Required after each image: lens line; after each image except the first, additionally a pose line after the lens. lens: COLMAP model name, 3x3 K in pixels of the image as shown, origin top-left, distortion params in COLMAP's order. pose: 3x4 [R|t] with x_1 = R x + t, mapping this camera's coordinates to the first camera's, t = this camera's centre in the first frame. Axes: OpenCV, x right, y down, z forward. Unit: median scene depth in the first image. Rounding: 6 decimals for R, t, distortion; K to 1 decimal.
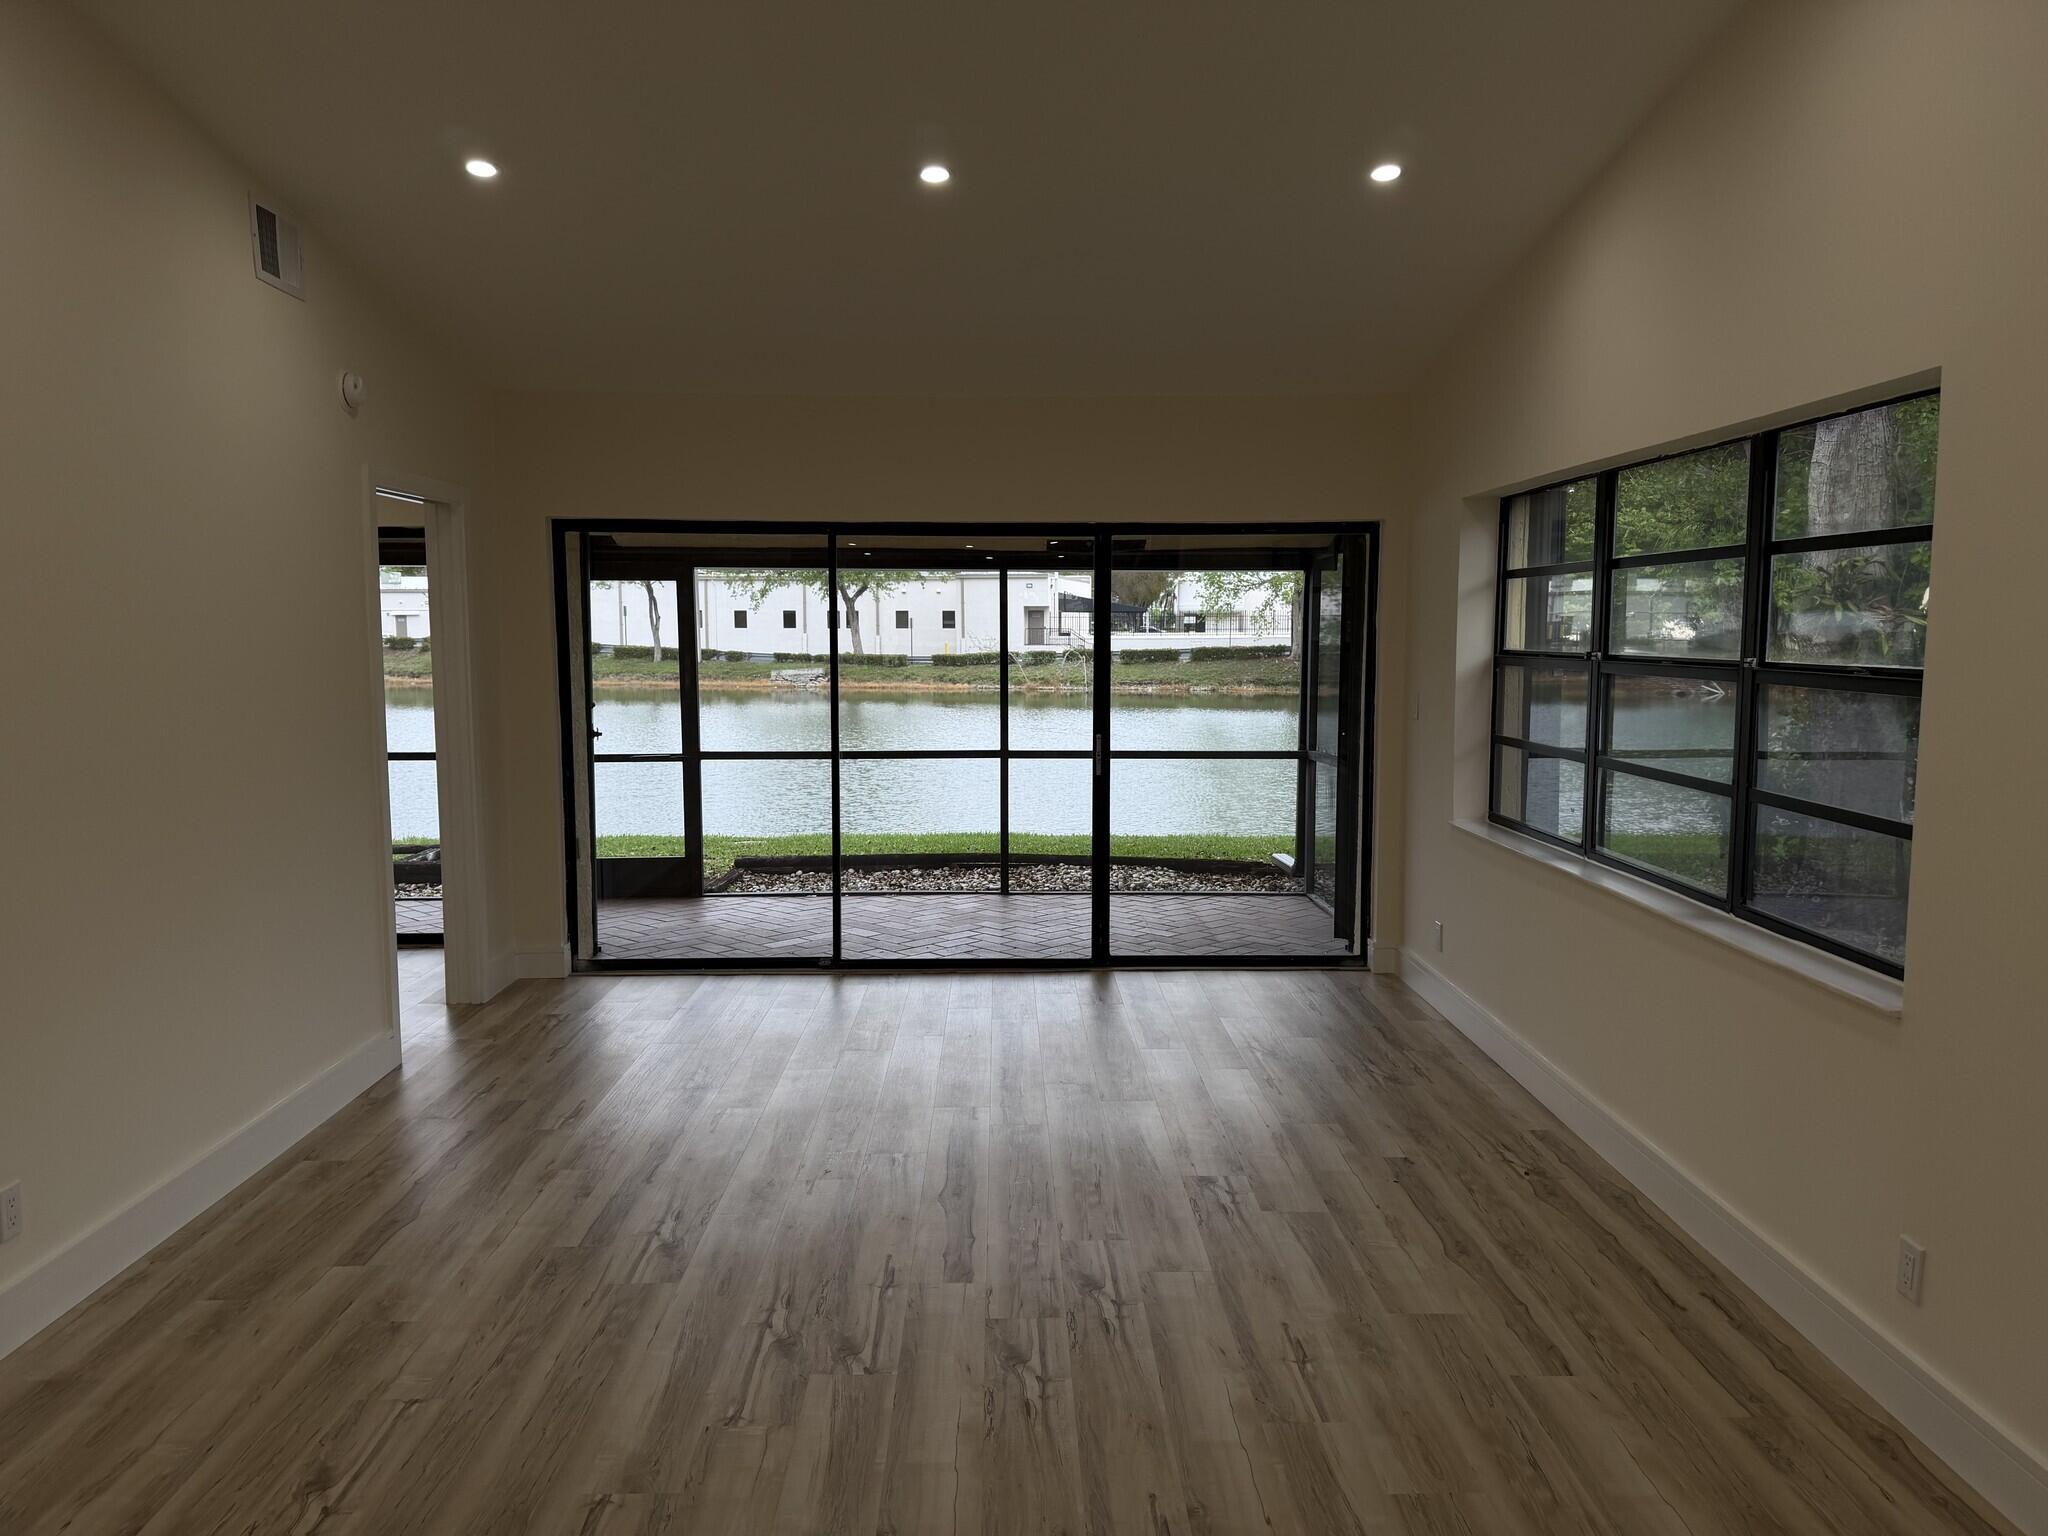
lens RADIAL K [[1429.1, 0, 1028.7], [0, 1429.1, 760.9], [0, 0, 1]] dist [0.127682, -0.205206]
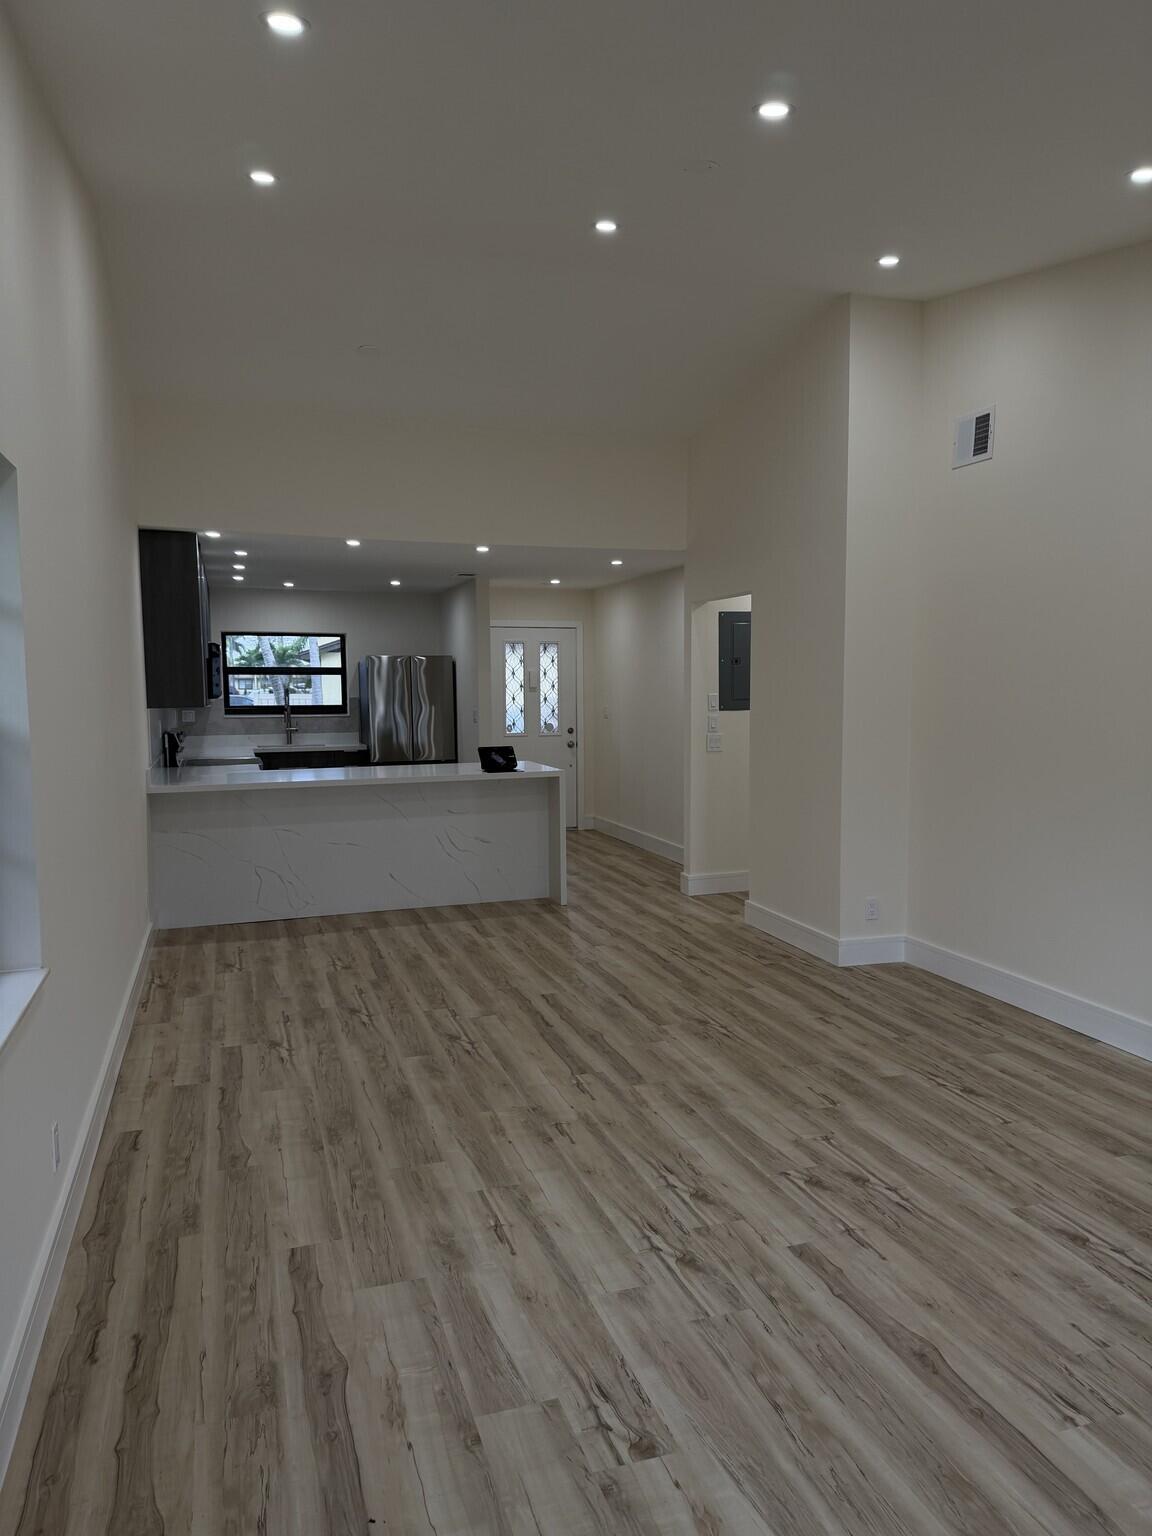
lens RADIAL K [[1071.8, 0, 576.0], [0, 1071.8, 768.0], [0, 0, 1]] dist [0.127682, -0.205206]
pose [[-0.958611, 0.029432, -0.283193, 0.184002], [-0.019659, 0.985427, 0.168961, -0.078053], [0.284039, 0.167535, -0.944063, 0.894717]]
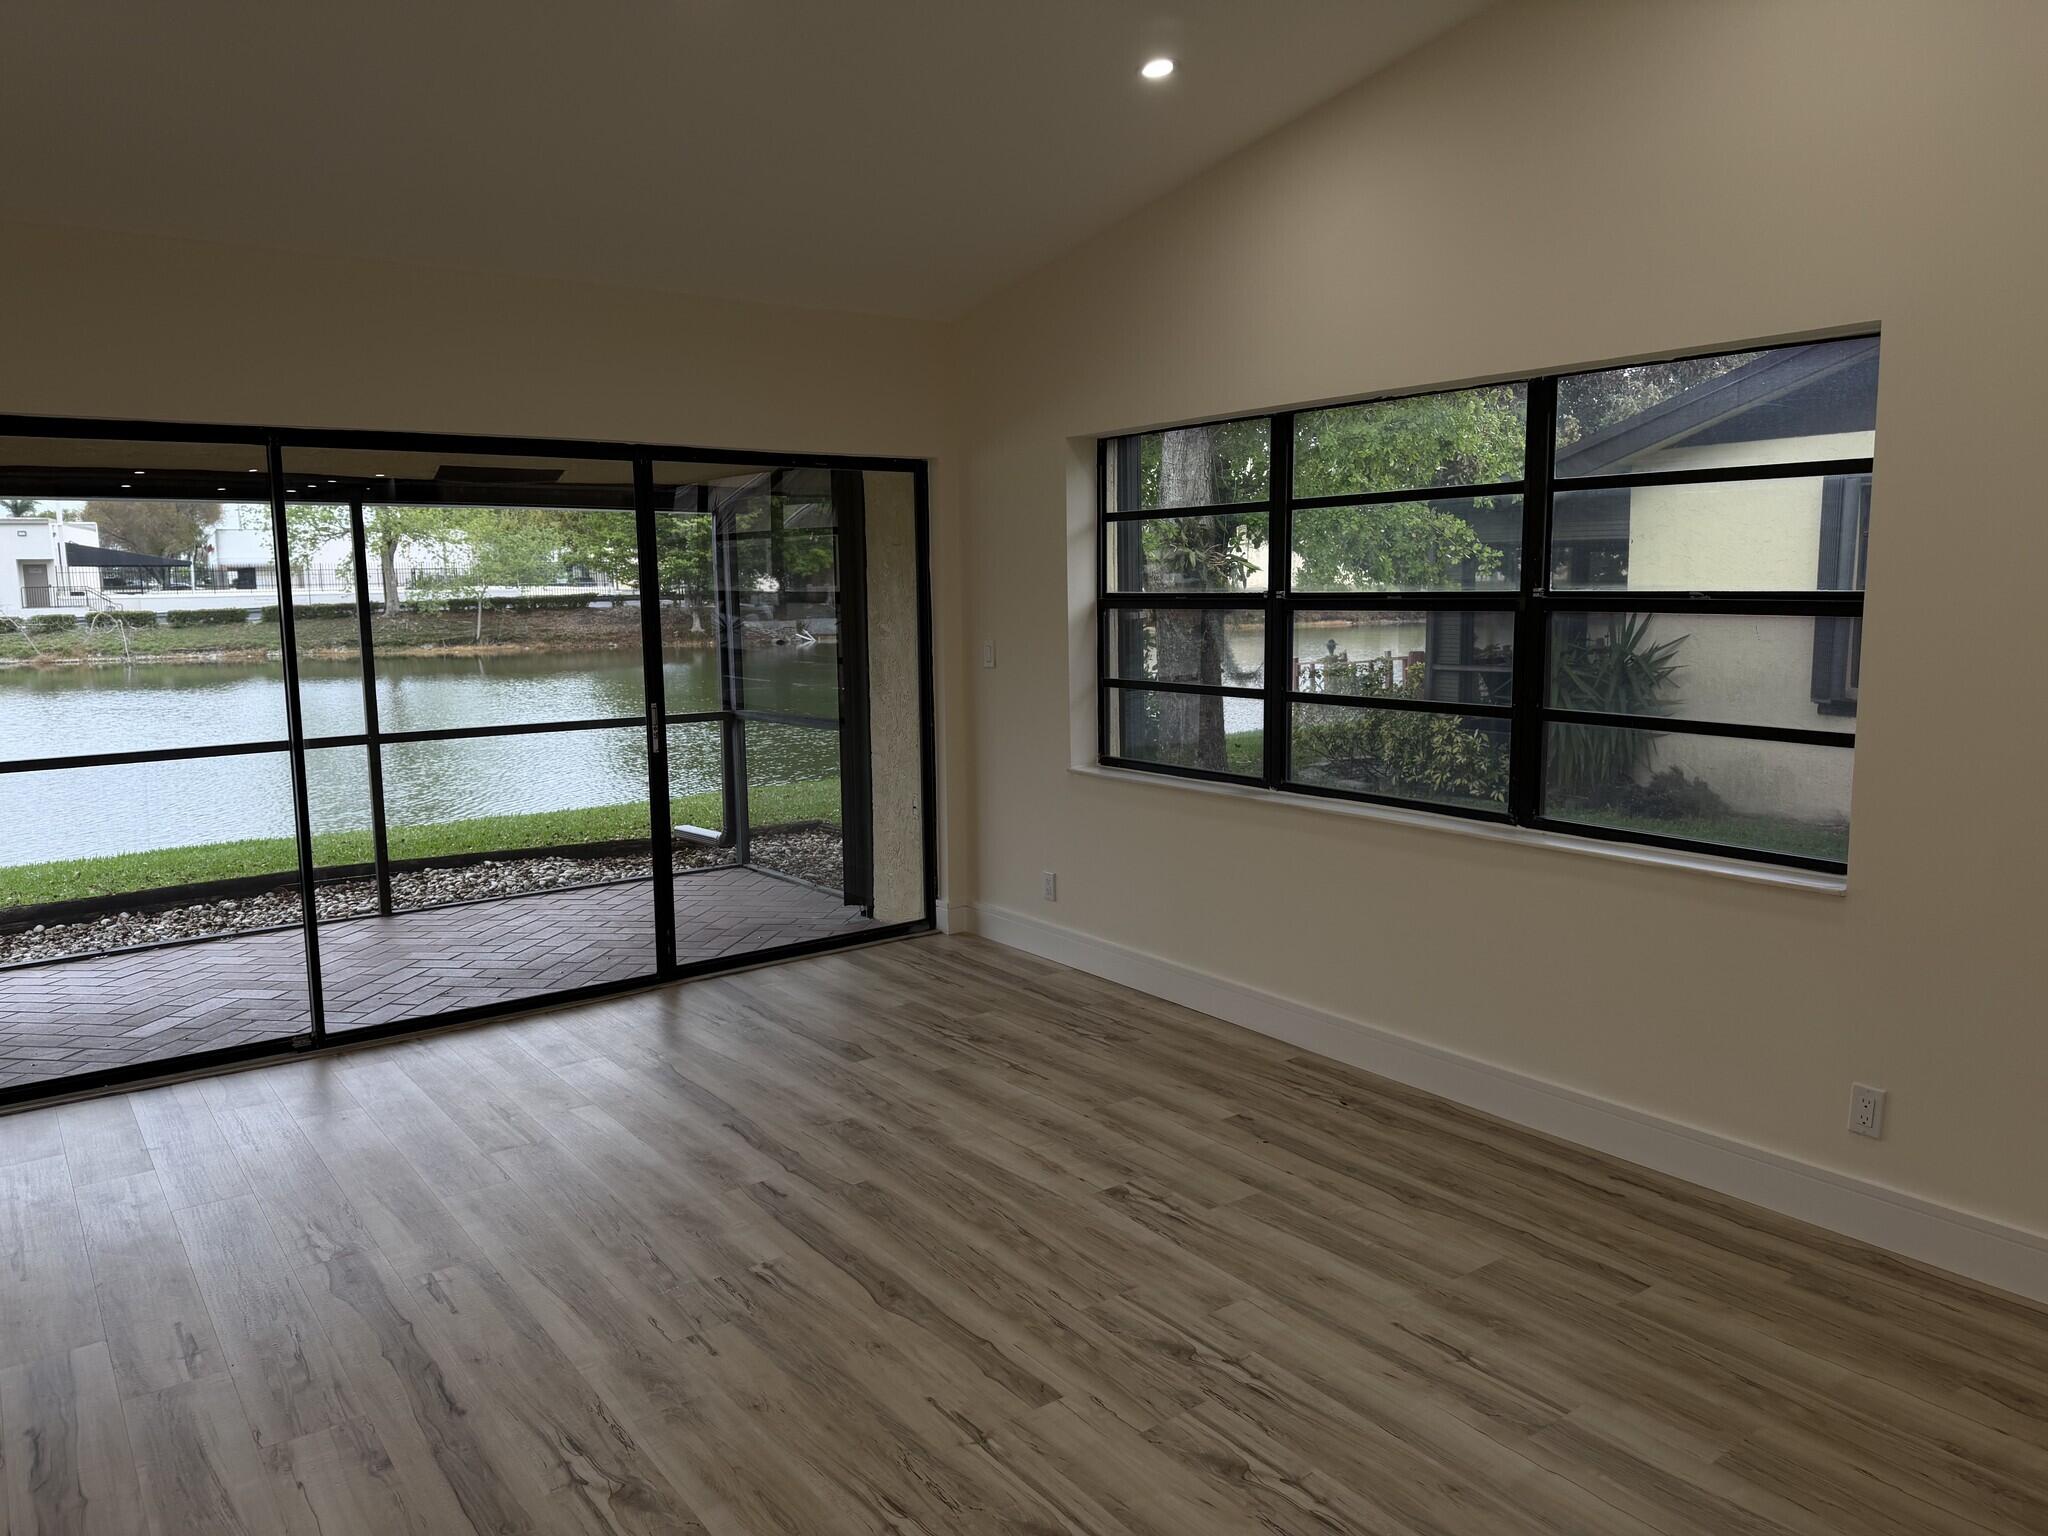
lens RADIAL K [[1429.1, 0, 1028.7], [0, 1429.1, 760.9], [0, 0, 1]] dist [0.127682, -0.205206]
pose [[0.813643, -0.084793, 0.575148, -0.253430], [0.066861, 0.996390, 0.052310, -0.014135], [-0.577507, -0.004107, 0.816375, 0.194067]]
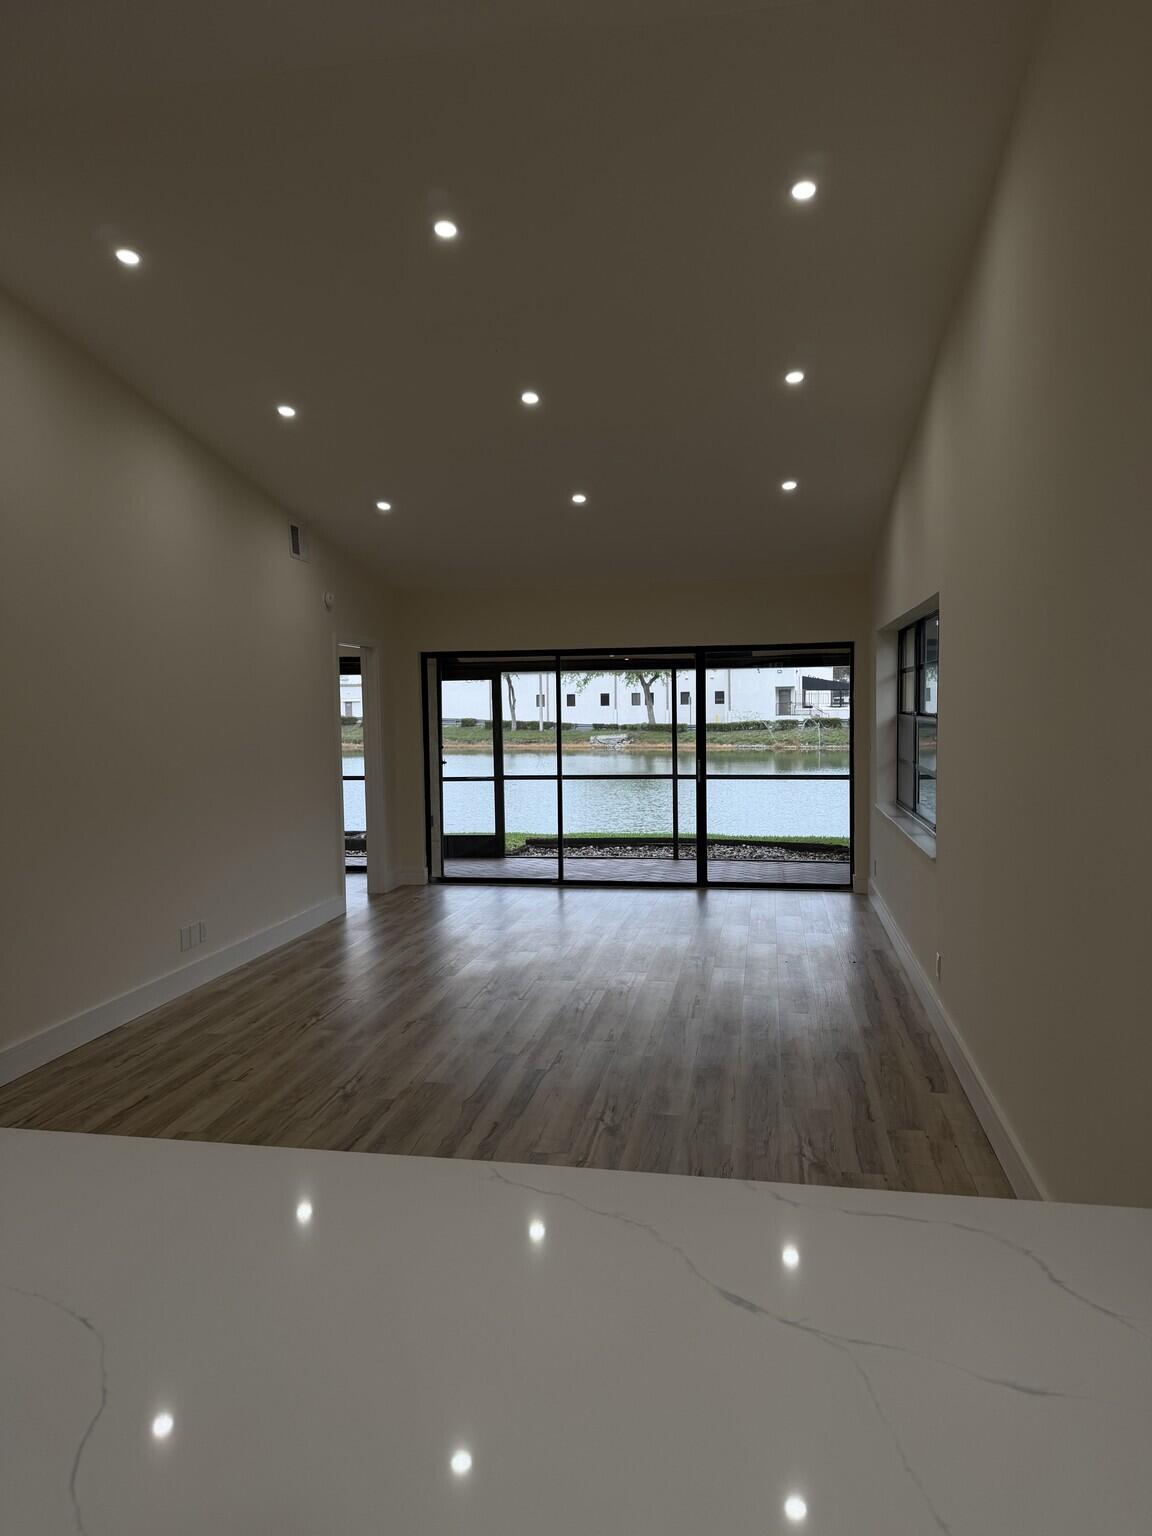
lens RADIAL K [[1068.7, 0, 576.0], [0, 1068.7, 768.0], [0, 0, 1]] dist [0.129785, -0.190640]
pose [[0.980422, -0.002070, -0.196899, 0.164592], [-0.004505, 0.999447, -0.032940, 0.037866], [0.196858, 0.033182, 0.979870, -0.382053]]
